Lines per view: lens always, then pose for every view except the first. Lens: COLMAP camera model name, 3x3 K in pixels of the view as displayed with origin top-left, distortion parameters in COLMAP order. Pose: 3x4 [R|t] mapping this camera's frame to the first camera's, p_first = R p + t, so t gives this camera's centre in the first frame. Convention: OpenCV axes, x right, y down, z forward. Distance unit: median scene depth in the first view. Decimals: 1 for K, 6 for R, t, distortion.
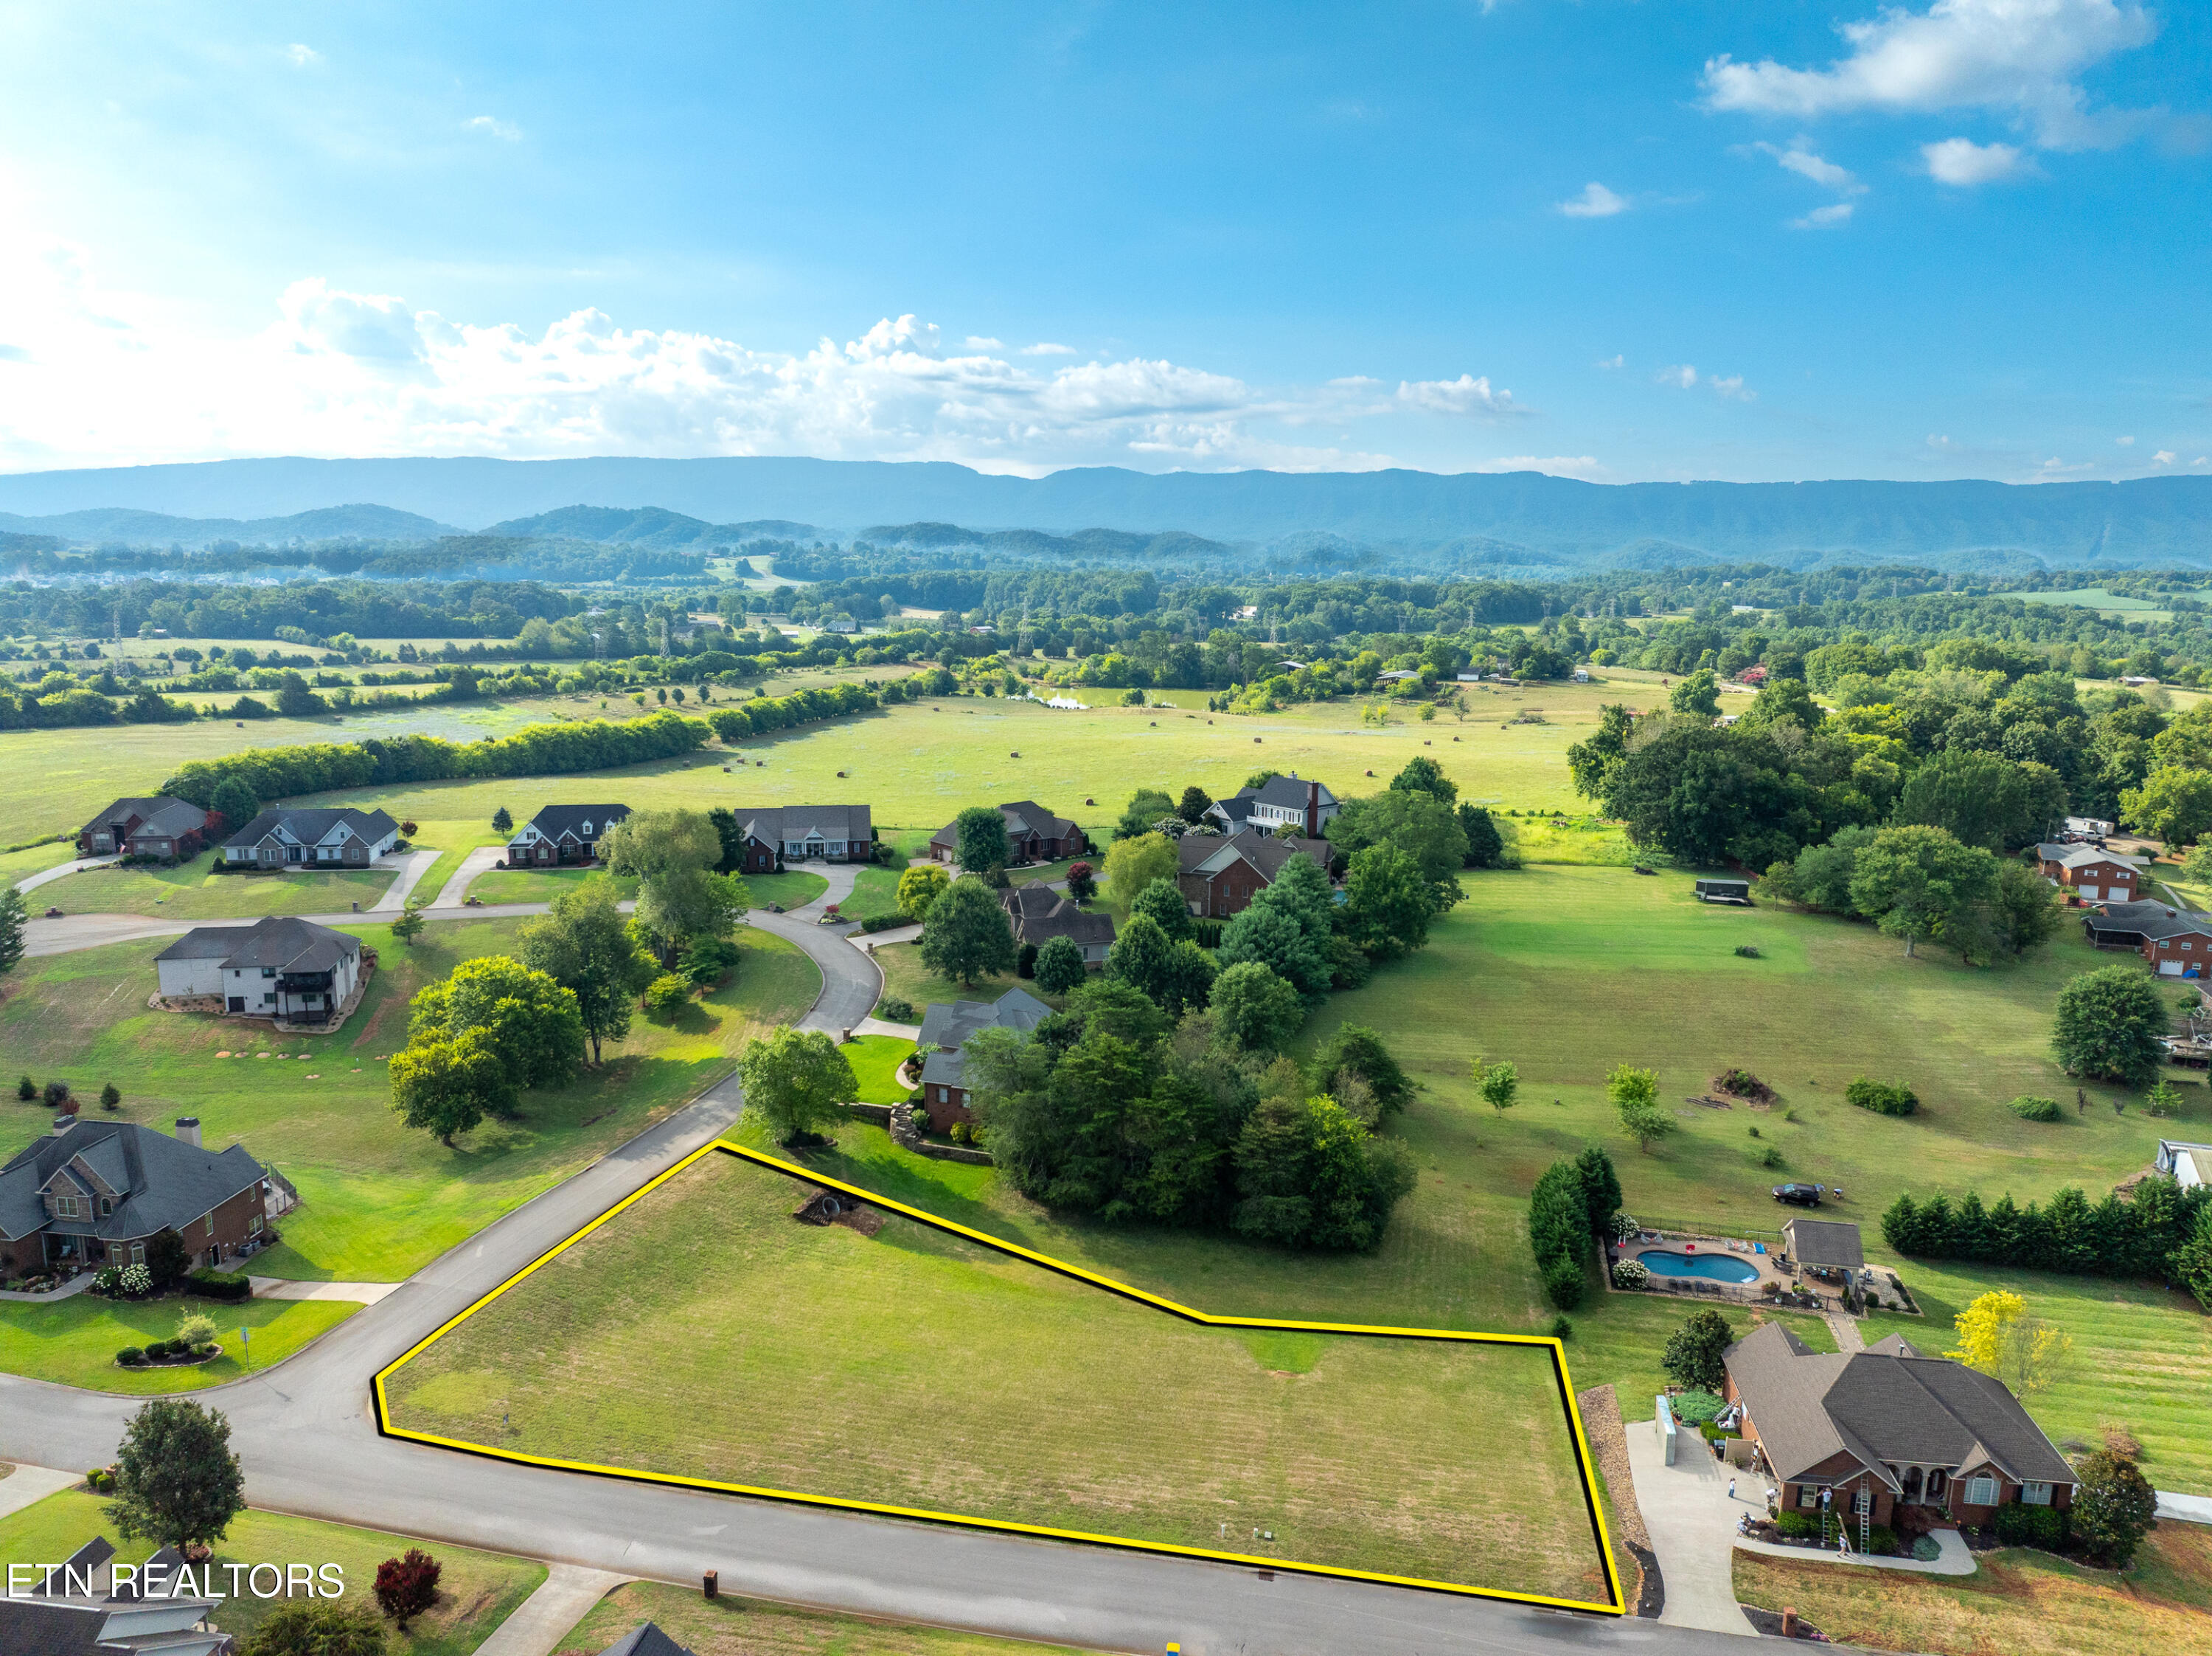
lens RADIAL K [[1553.1, 0, 1115.2], [0, 1553.1, 839.6], [0, 0, 1]] dist [-0.031209, -0.008262]
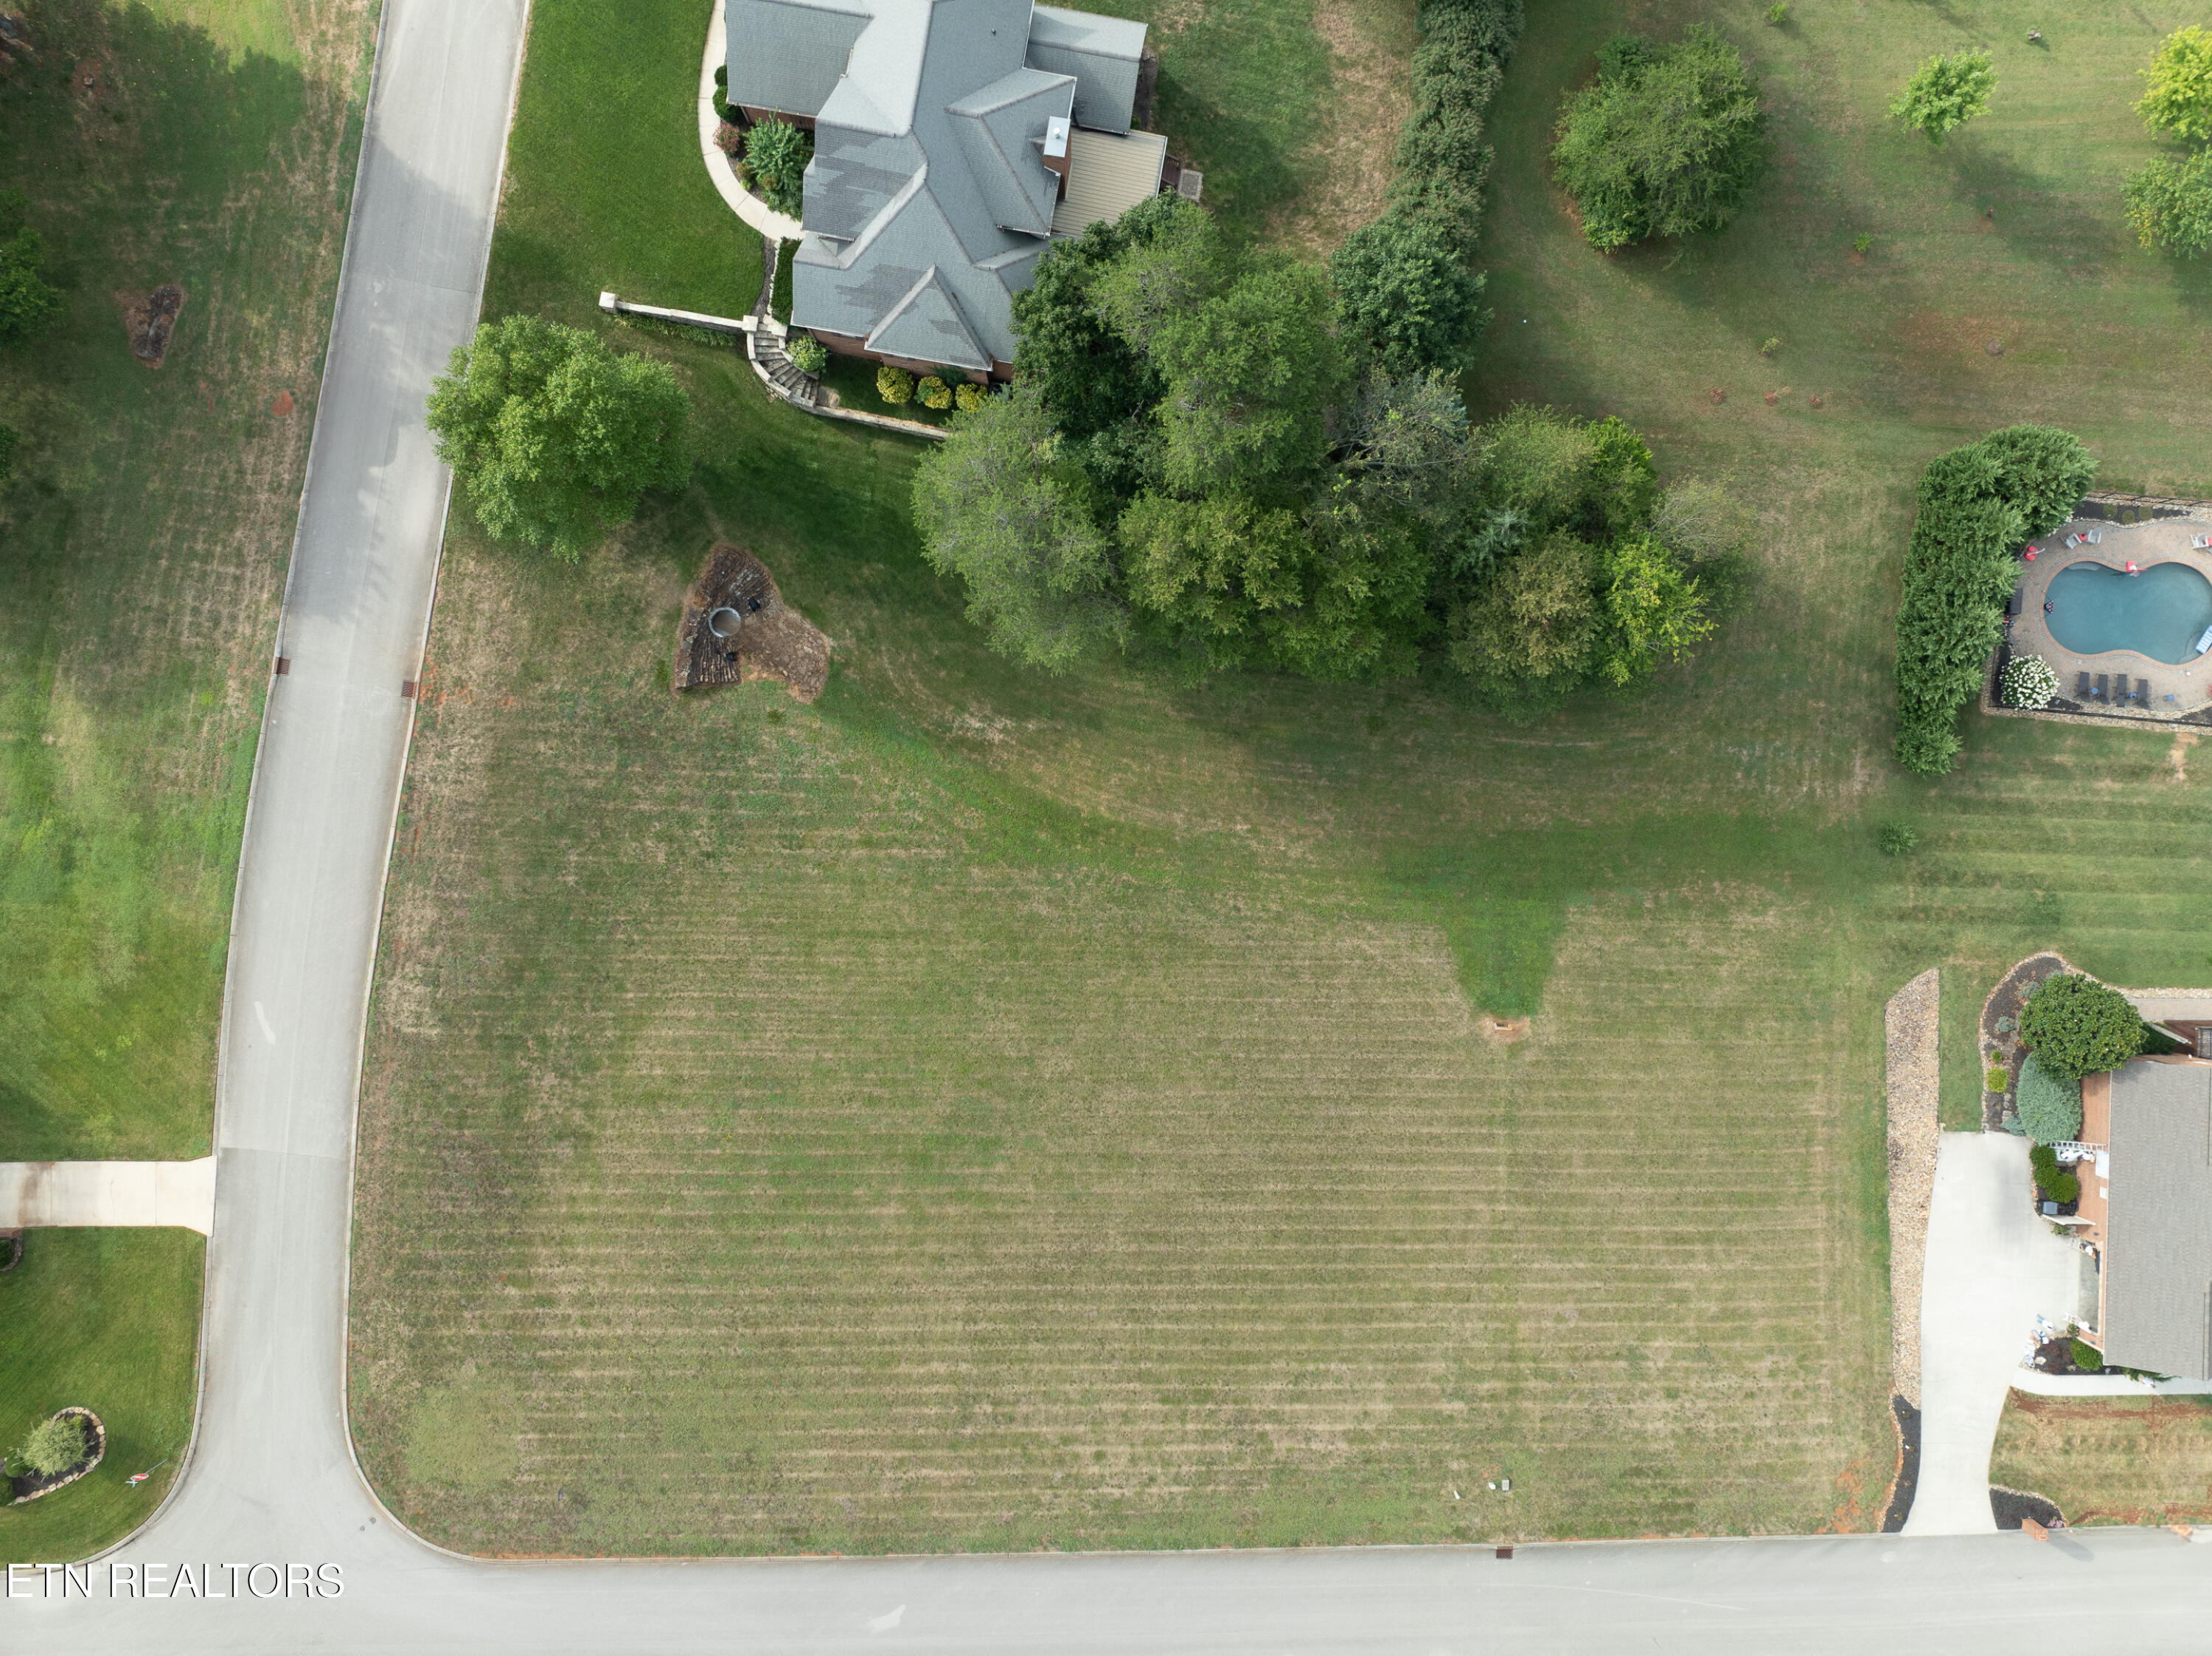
lens RADIAL K [[1553.1, 0, 1115.2], [0, 1553.1, 839.6], [0, 0, 1]] dist [-0.031209, -0.008262]
pose [[0.991906, -0.126586, 0.009936, -0.031692], [0.012873, 0.178105, 0.983927, -0.182262], [-0.126322, -0.975835, 0.178293, 0.462791]]
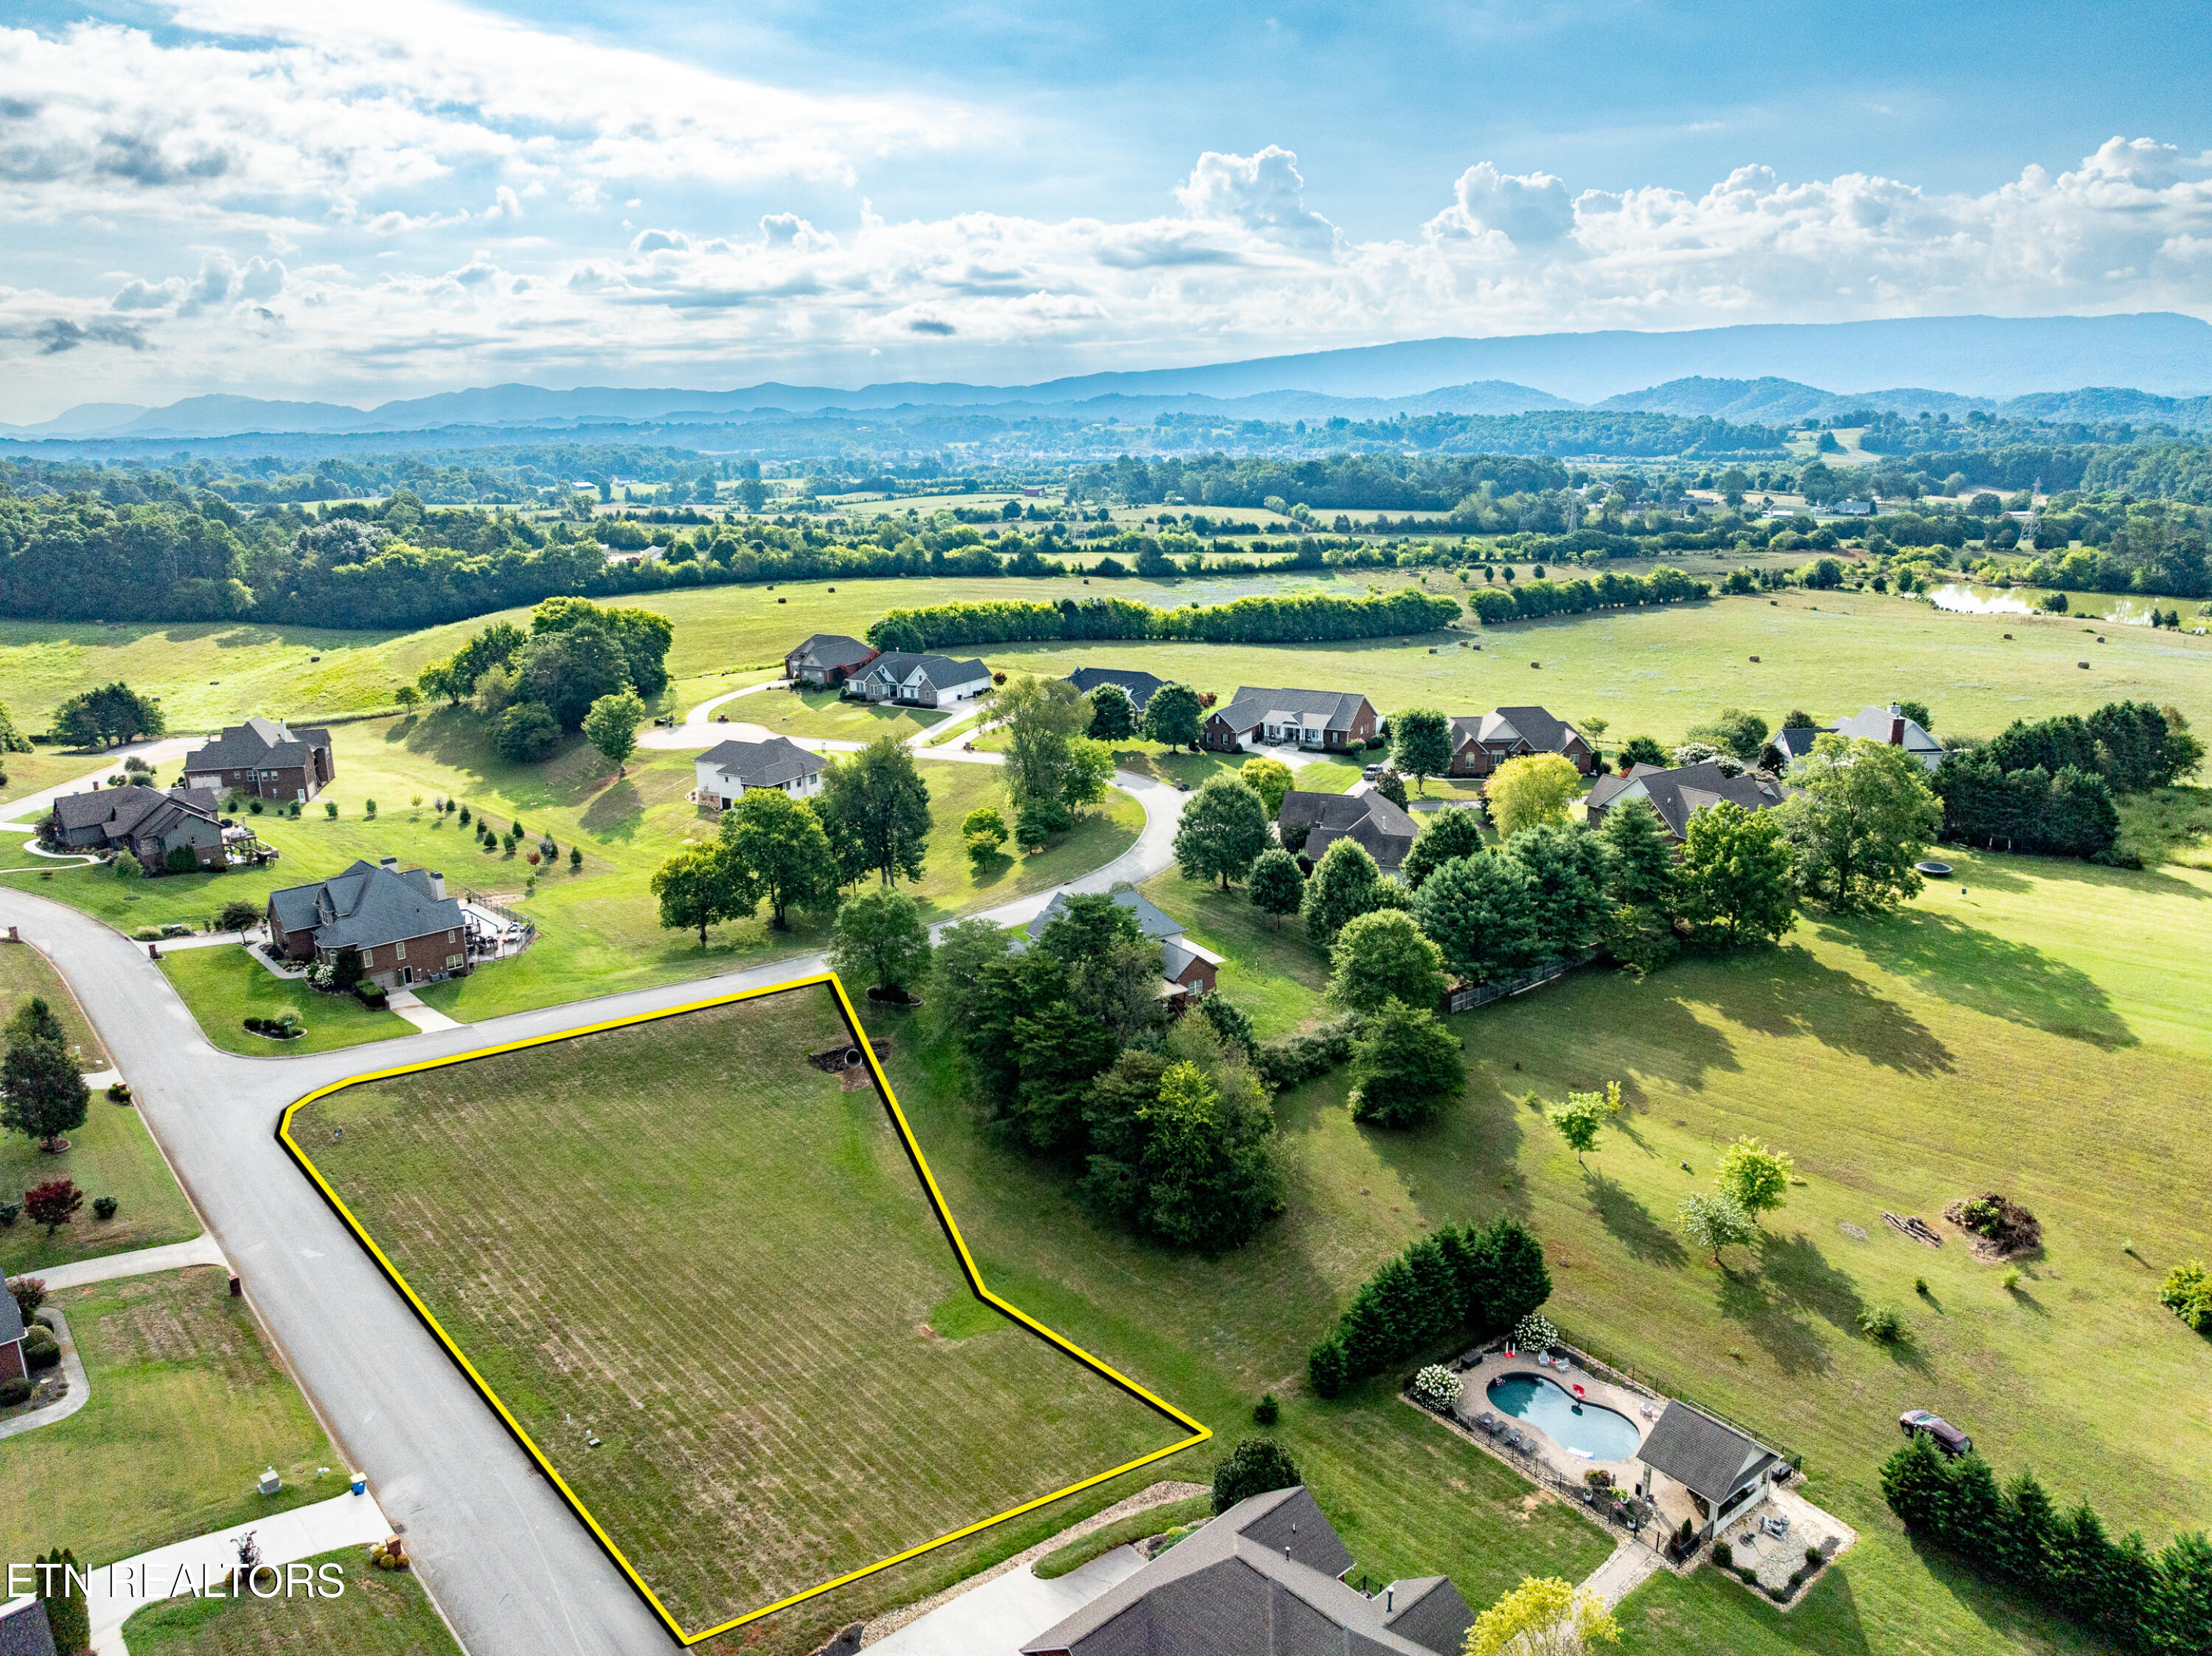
lens RADIAL K [[1553.1, 0, 1115.2], [0, 1553.1, 839.6], [0, 0, 1]] dist [-0.031209, -0.008262]
pose [[0.768226, 0.147323, -0.622997, 0.342162], [-0.098324, 0.988767, 0.112573, -0.027383], [0.632583, -0.025226, 0.774082, 0.172545]]
